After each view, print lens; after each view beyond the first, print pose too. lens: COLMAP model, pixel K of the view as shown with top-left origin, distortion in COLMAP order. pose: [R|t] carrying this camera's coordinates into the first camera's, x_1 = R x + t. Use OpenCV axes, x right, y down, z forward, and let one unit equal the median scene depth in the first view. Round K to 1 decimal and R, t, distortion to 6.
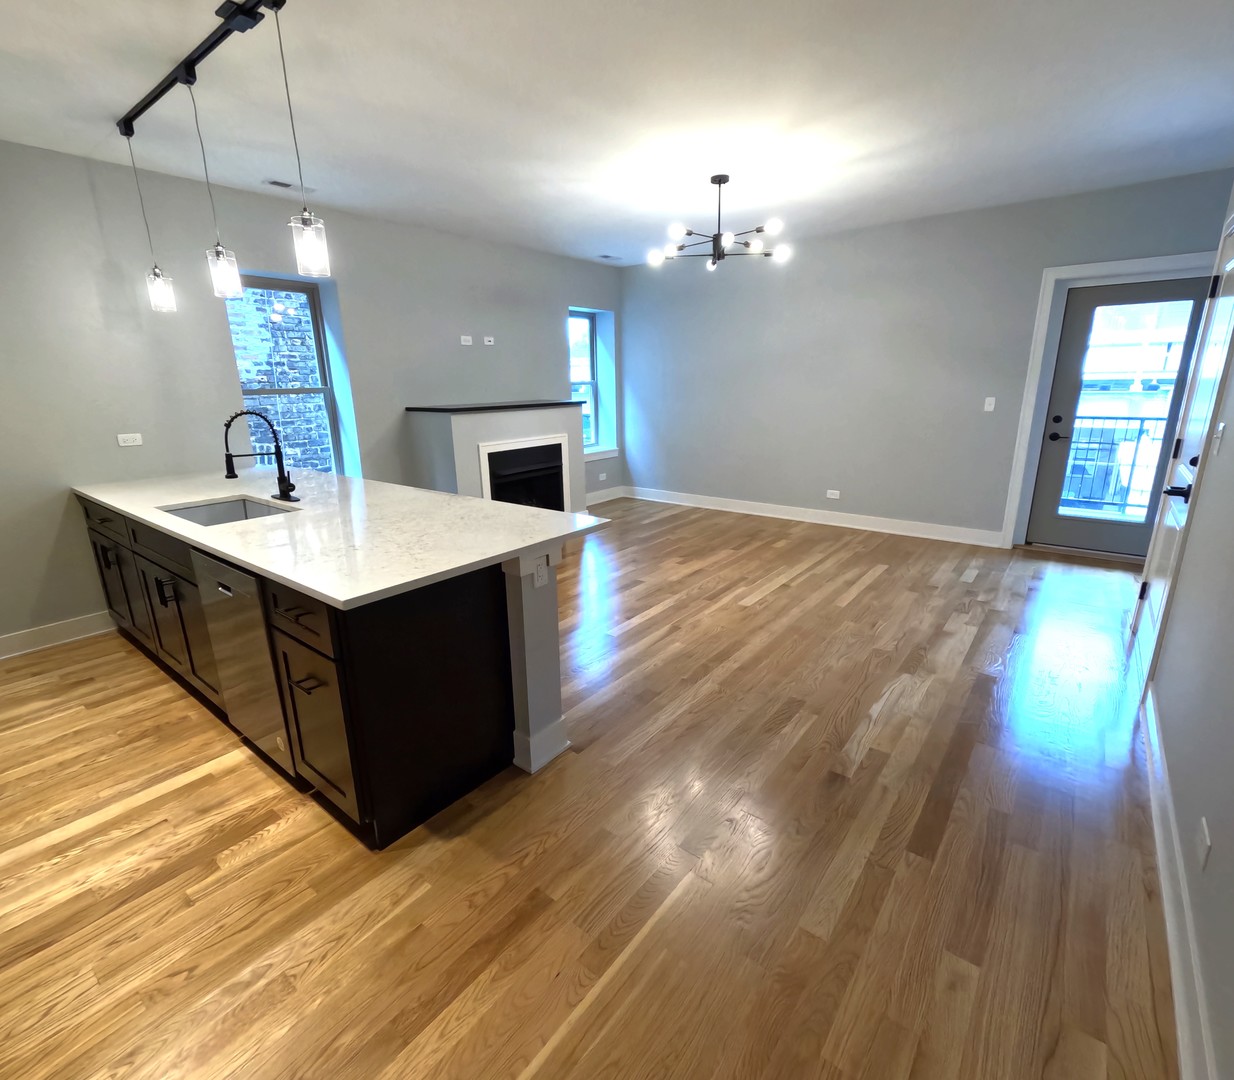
lens RADIAL K [[588.5, 0, 617.0], [0, 588.5, 540.0], [0, 0, 1]] dist [0.002336, 0.000992]
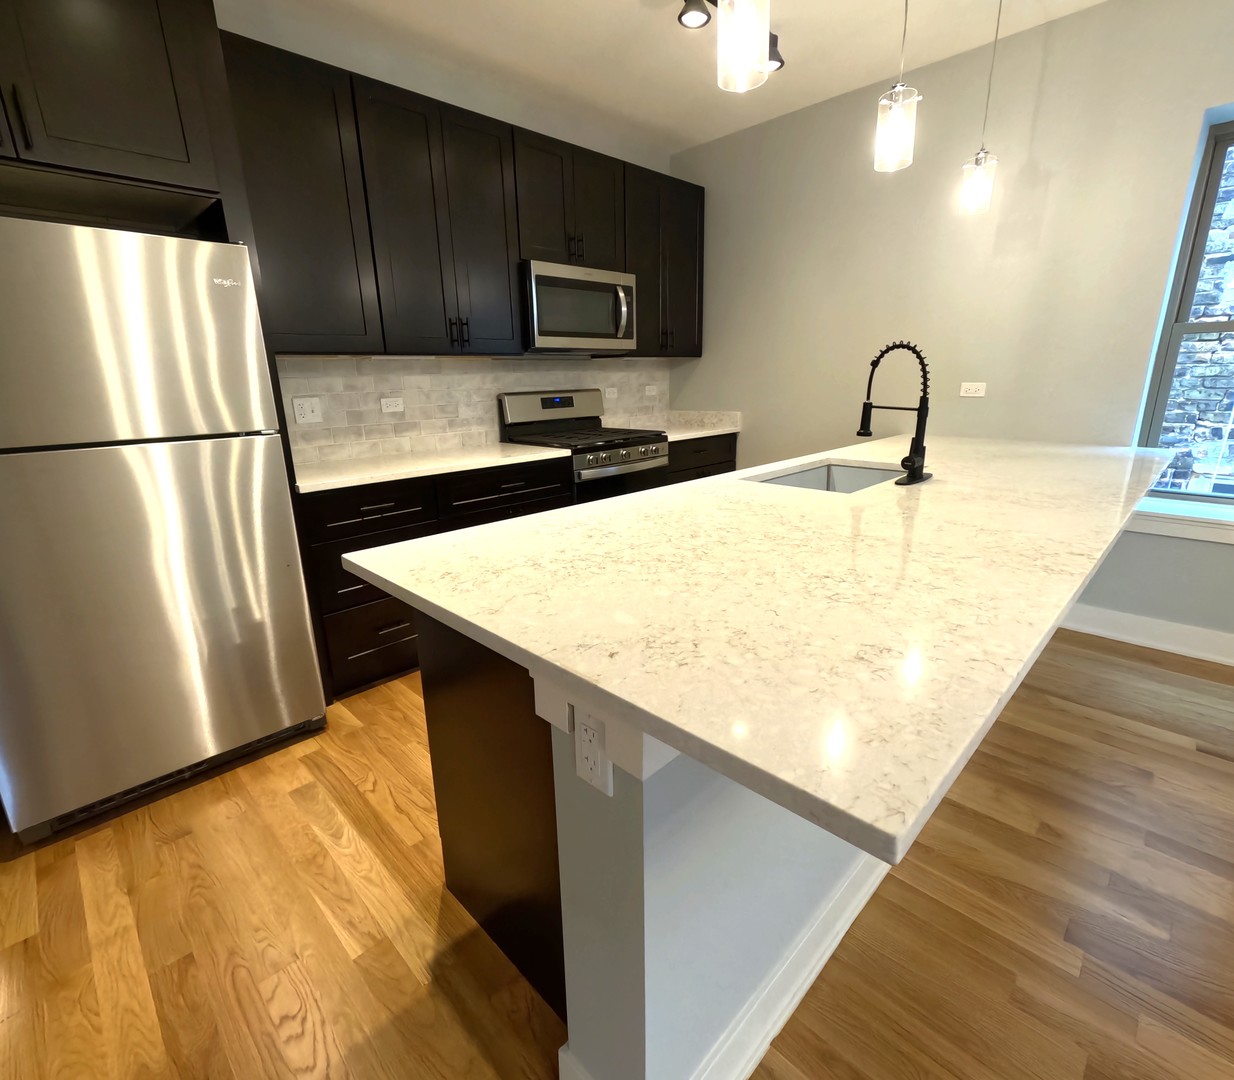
lens RADIAL K [[596.8, 0, 617.2], [0, 596.8, 543.4], [0, 0, 1]] dist [0.009947, -0.000959]
pose [[-0.112257, 0.287910, -0.951055, 0.136125], [-0.243376, 0.919987, 0.307232, -0.132205], [0.963414, 0.265953, -0.033205, 0.736311]]
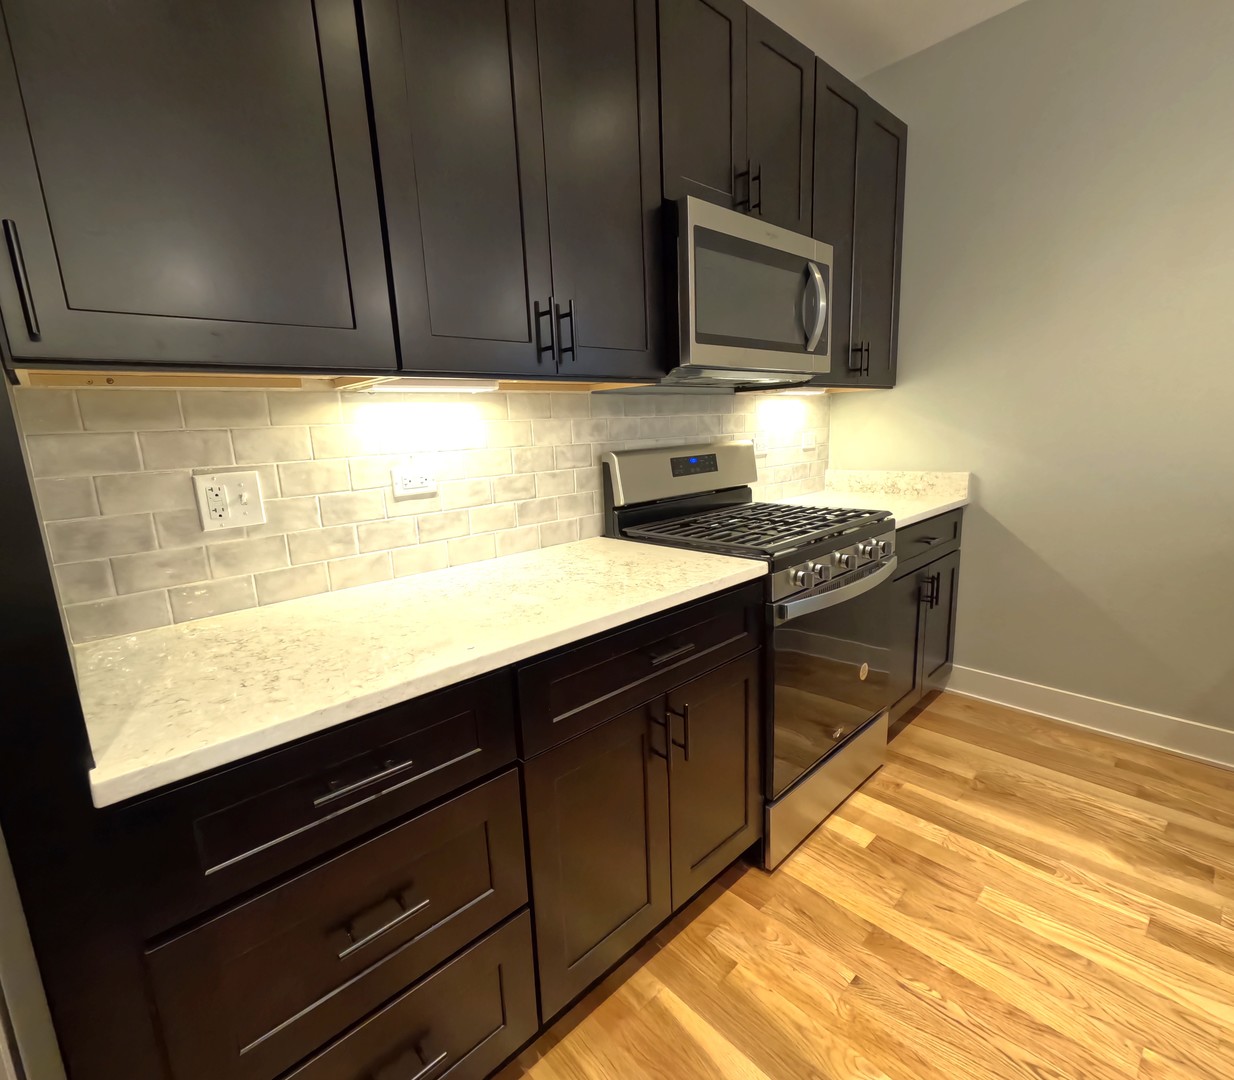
lens RADIAL K [[596.8, 0, 617.2], [0, 596.8, 543.4], [0, 0, 1]] dist [0.009947, -0.000959]
pose [[-0.145163, 0.210248, -0.966811, -0.378544], [-0.219984, 0.945844, 0.238718, -0.052801], [0.964642, 0.247336, -0.091051, 0.496625]]
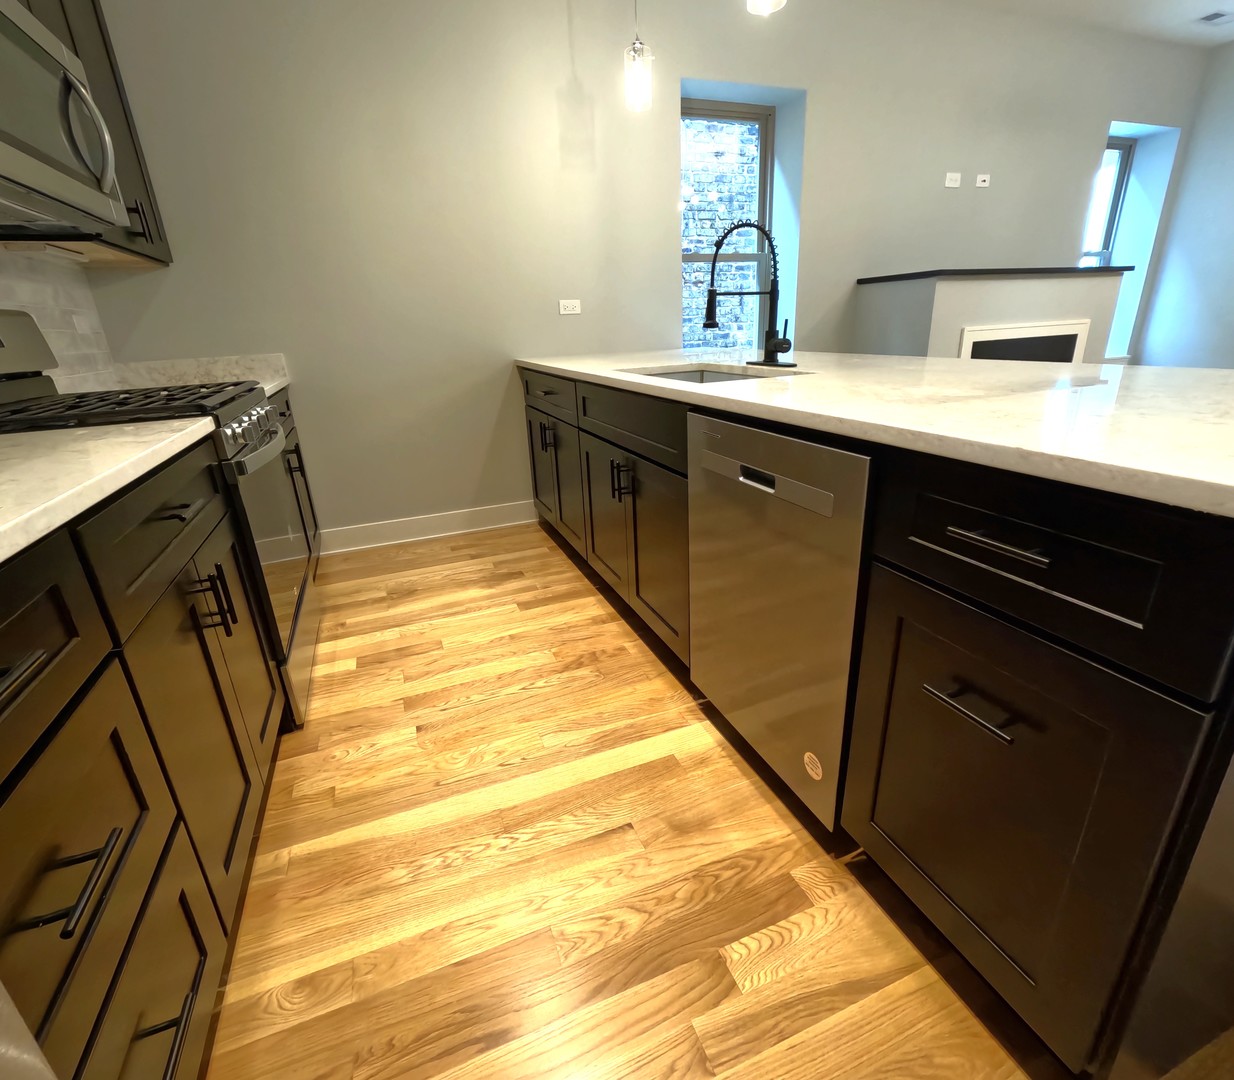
lens RADIAL K [[587.2, 0, 614.3], [0, 587.2, 544.7], [0, 0, 1]] dist [-0.002751, -0.000503]
pose [[0.862200, 0.159761, -0.480716, -0.368353], [-0.105993, 0.984856, 0.137200, 0.060239], [0.495356, -0.067341, 0.866076, 0.322183]]
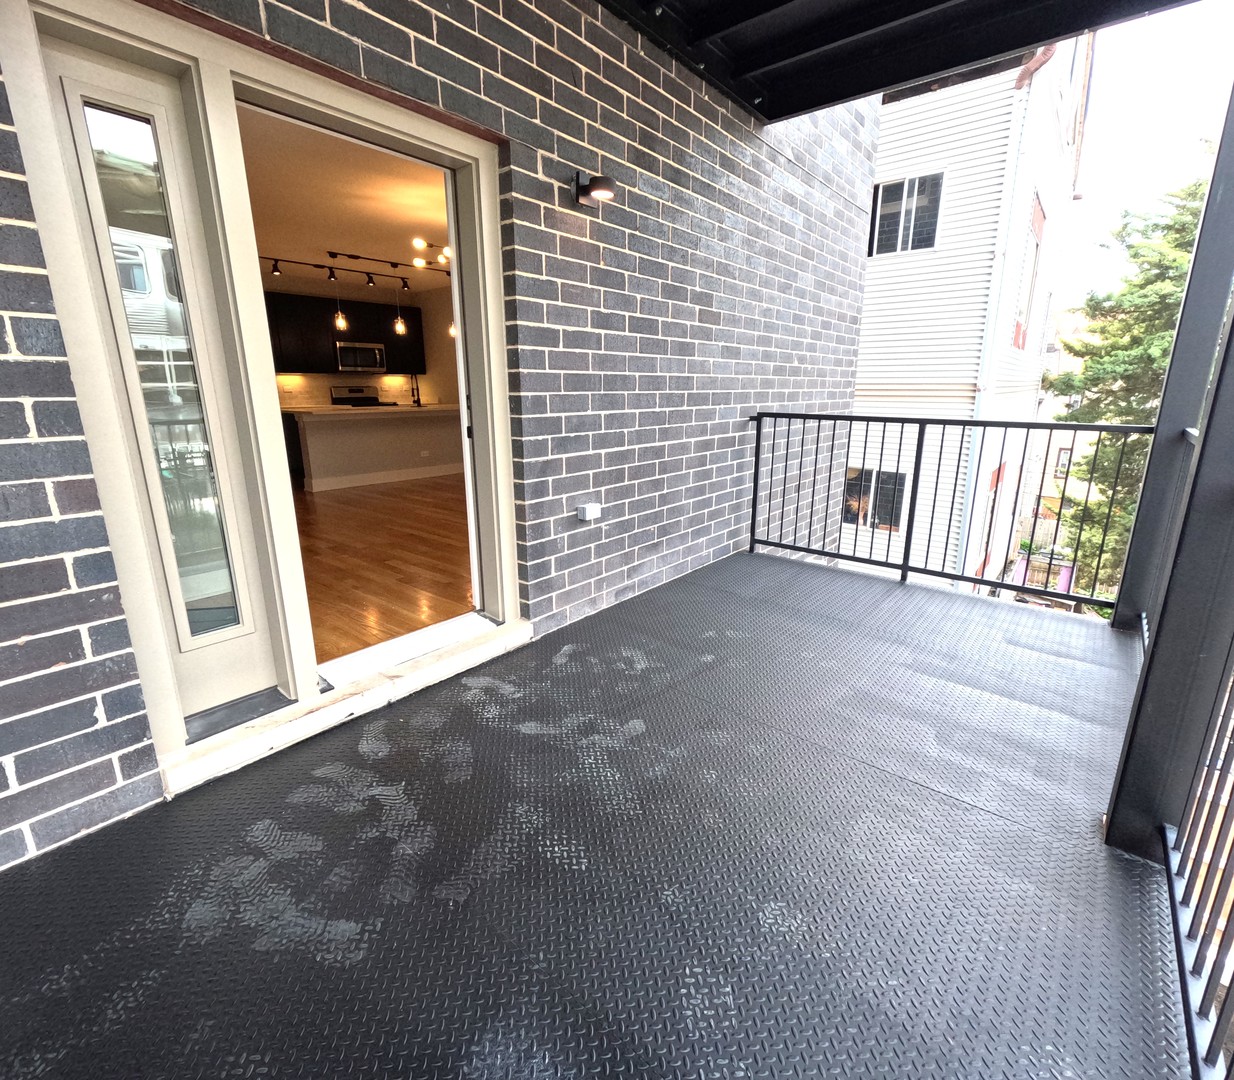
lens RADIAL K [[588.5, 0, 617.0], [0, 588.5, 540.0], [0, 0, 1]] dist [0.002336, 0.000992]
pose [[-0.012434, 0.268736, -0.963134, 2.183352], [-0.263676, 0.928235, 0.262402, -0.453659], [0.964531, 0.257218, 0.059317, 1.890632]]
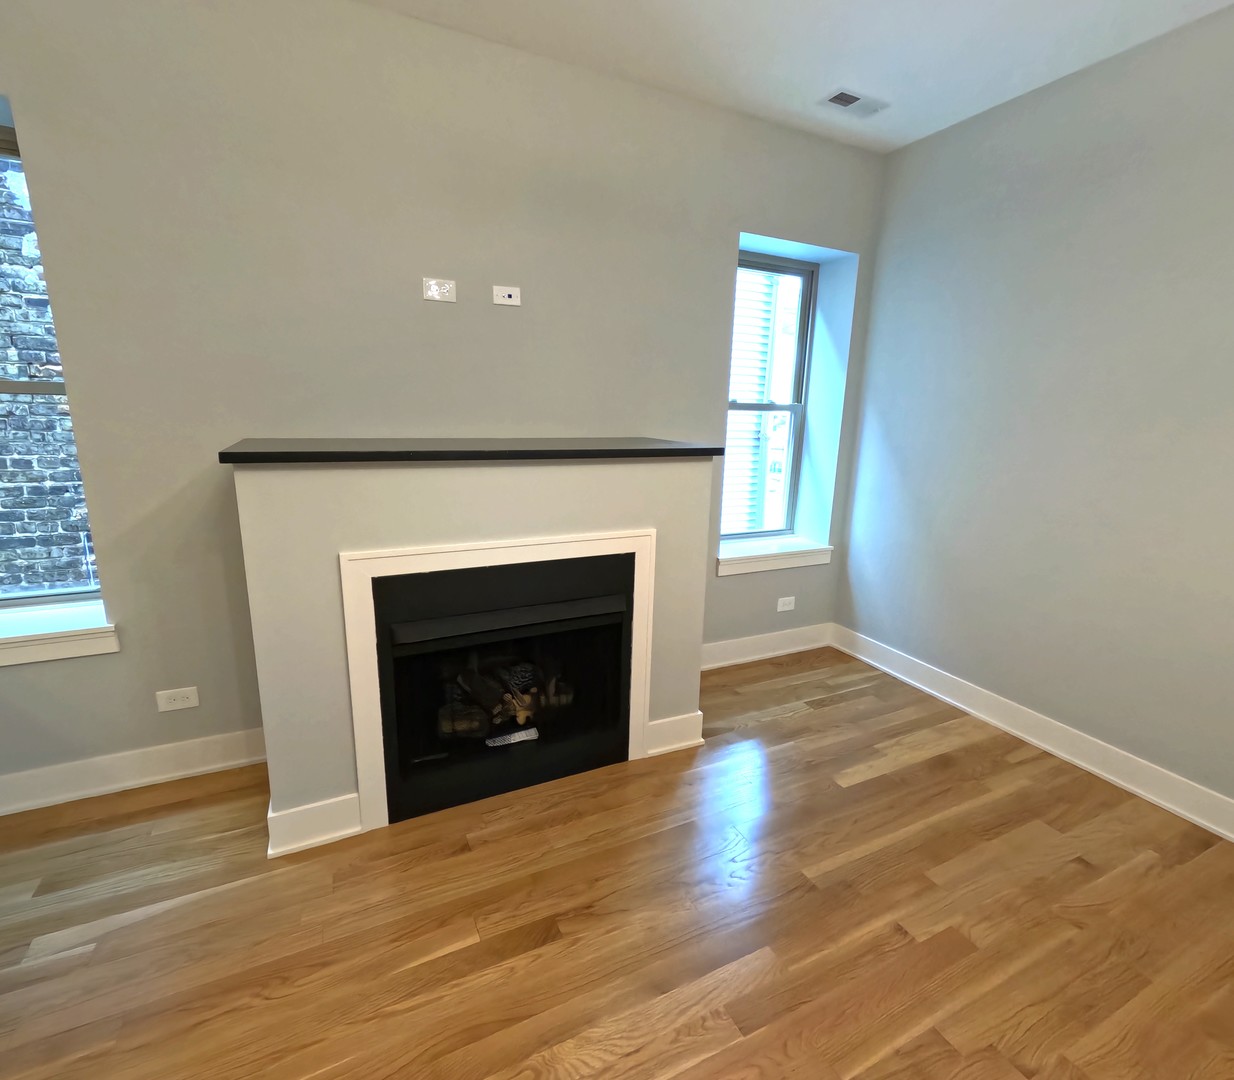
lens RADIAL K [[588.5, 0, 617.0], [0, 588.5, 540.0], [0, 0, 1]] dist [0.002336, 0.000992]
pose [[0.901229, 0.134761, -0.411855, 0.102913], [-0.153483, 0.988072, -0.012551, -0.326308], [0.405251, 0.074524, 0.911163, 1.260911]]
